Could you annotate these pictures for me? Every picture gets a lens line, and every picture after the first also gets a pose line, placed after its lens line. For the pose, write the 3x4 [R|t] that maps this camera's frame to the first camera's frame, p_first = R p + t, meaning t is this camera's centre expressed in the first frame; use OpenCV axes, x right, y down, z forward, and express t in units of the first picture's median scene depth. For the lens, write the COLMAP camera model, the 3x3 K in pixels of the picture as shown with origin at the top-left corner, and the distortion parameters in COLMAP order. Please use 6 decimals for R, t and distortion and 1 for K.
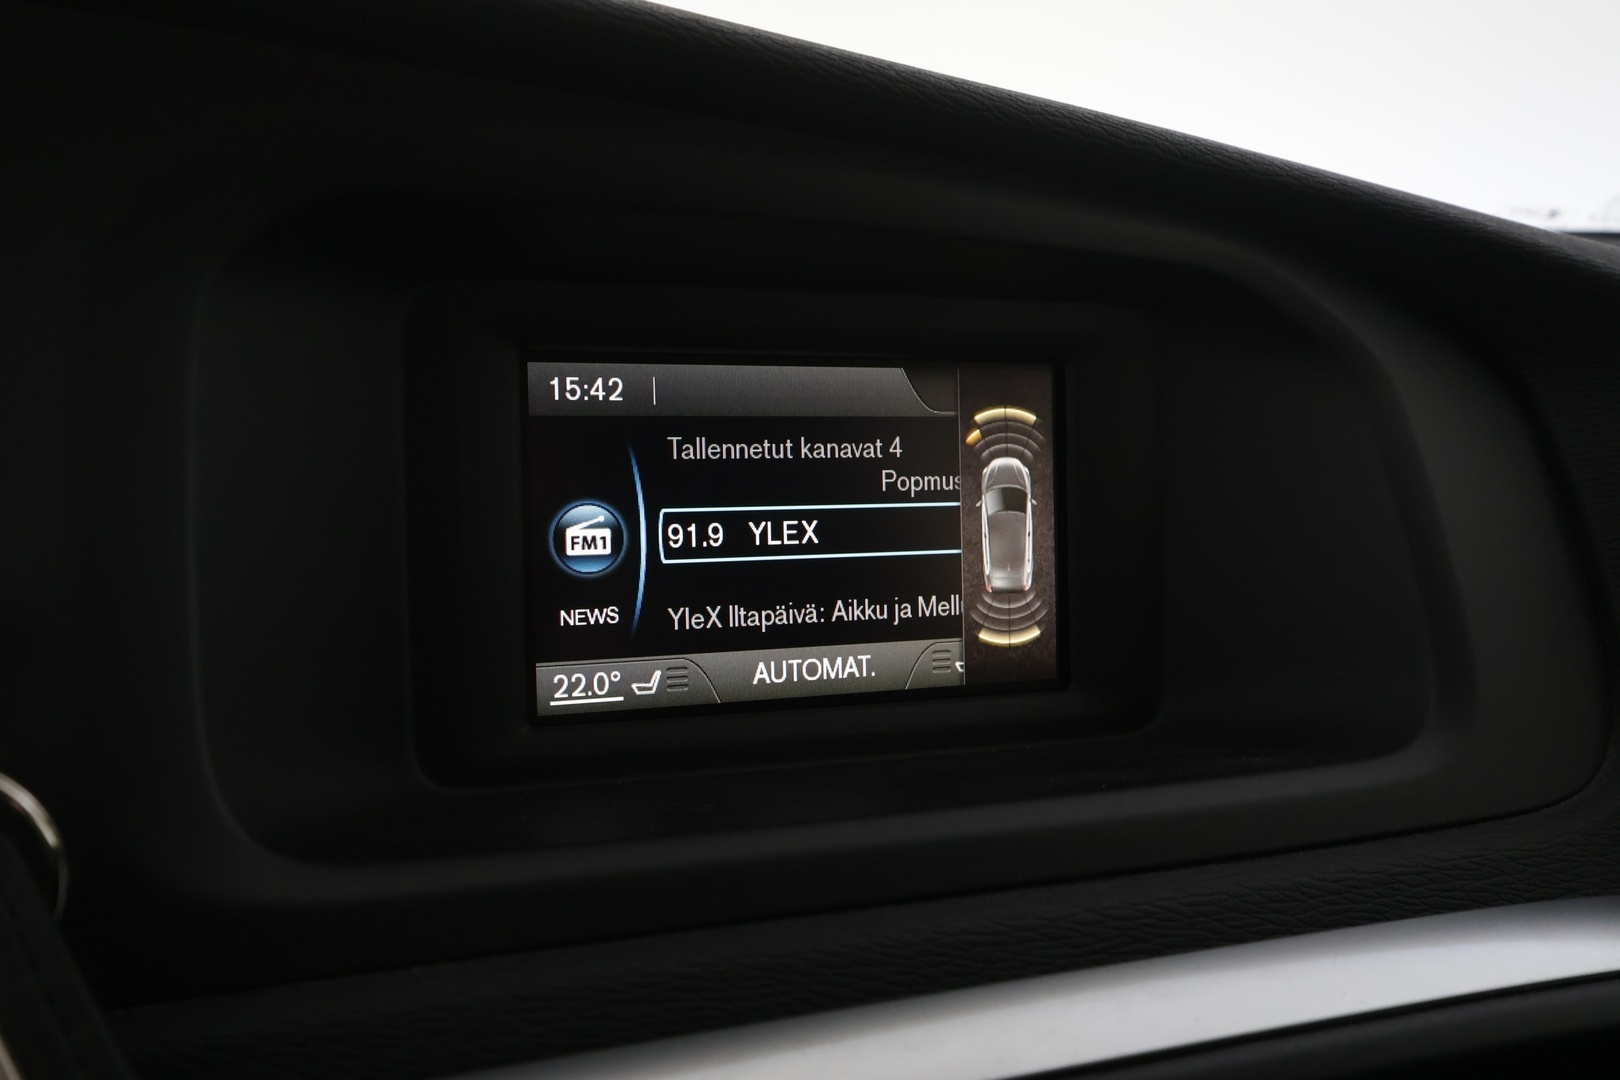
lens RADIAL K [[1270.0, 0, 810.0], [0, 1270.0, 540.0], [0, 0, 1]] dist [0.003940, 0.003261]
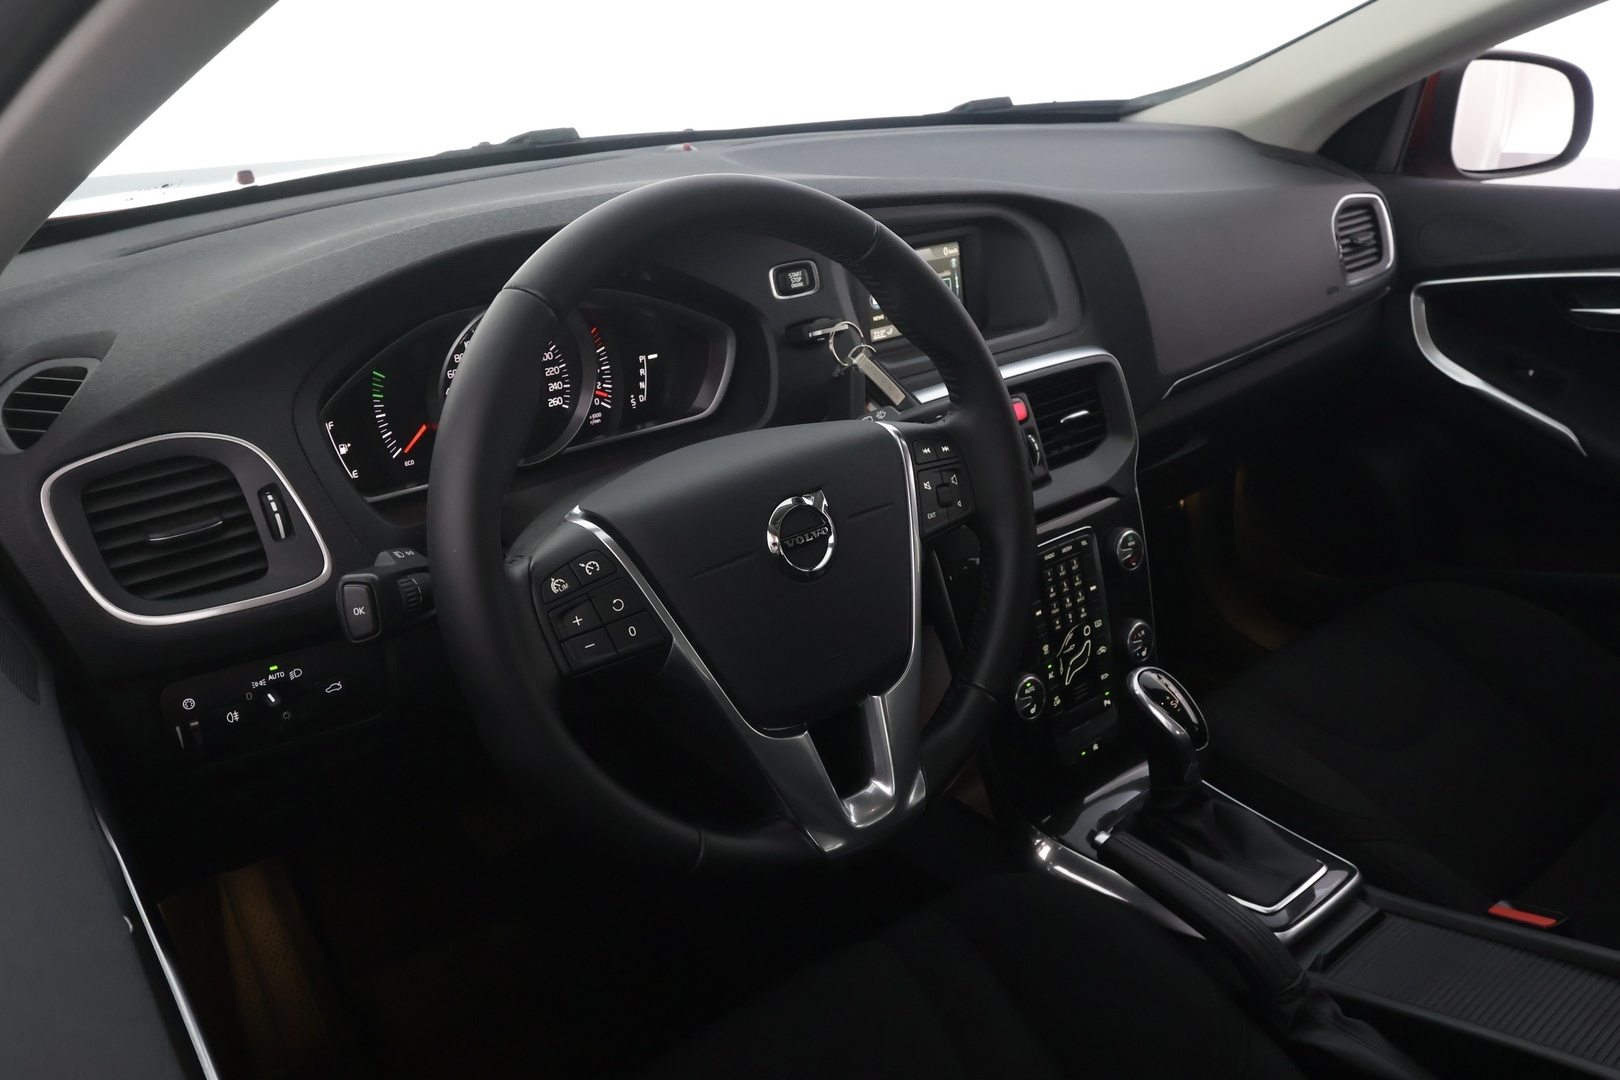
lens RADIAL K [[1270.0, 0, 810.0], [0, 1270.0, 540.0], [0, 0, 1]] dist [0.003940, 0.003261]
pose [[0.932921, -0.184557, 0.309188, -1.866094], [0.109986, 0.963679, 0.243364, -0.288938], [-0.342872, -0.193033, 0.919335, -3.042413]]
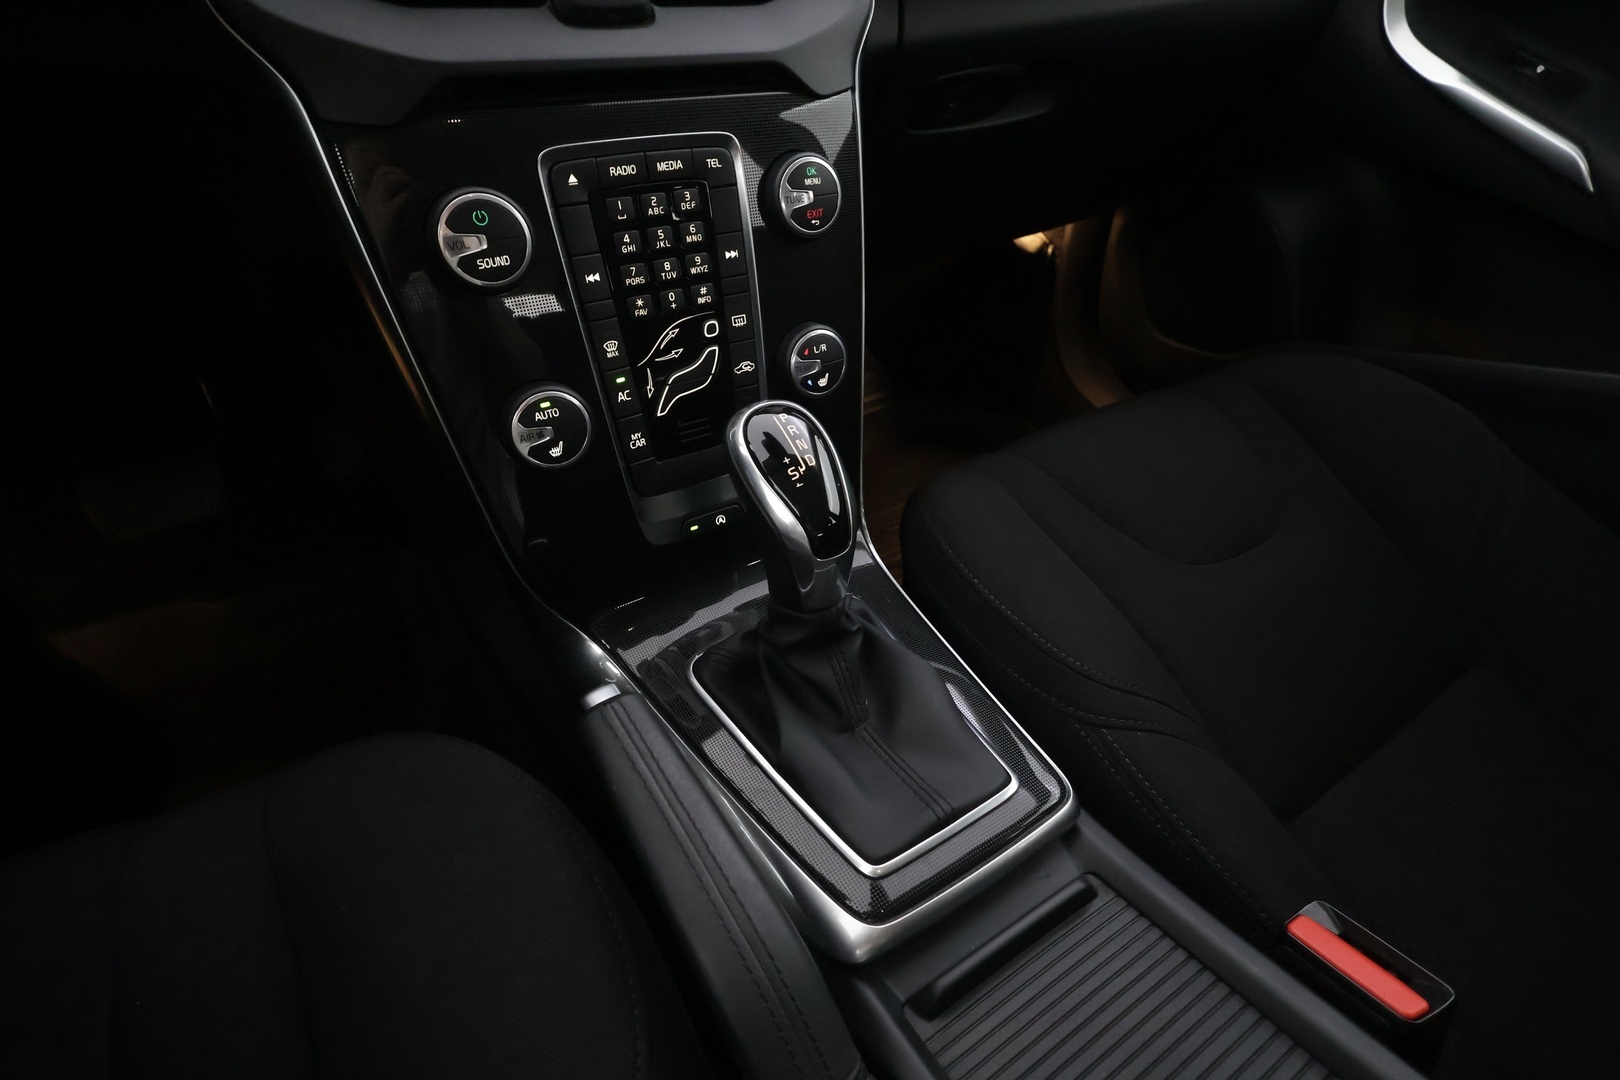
lens RADIAL K [[747.8, 0, 810.0], [0, 747.8, 540.0], [0, 0, 1]] dist [-0.000733, 0.000085]
pose [[0.974304, -0.135366, 0.180022, 0.154386], [0.028646, 0.867236, 0.497073, 0.790629], [-0.223408, -0.479143, 0.848829, -0.970508]]
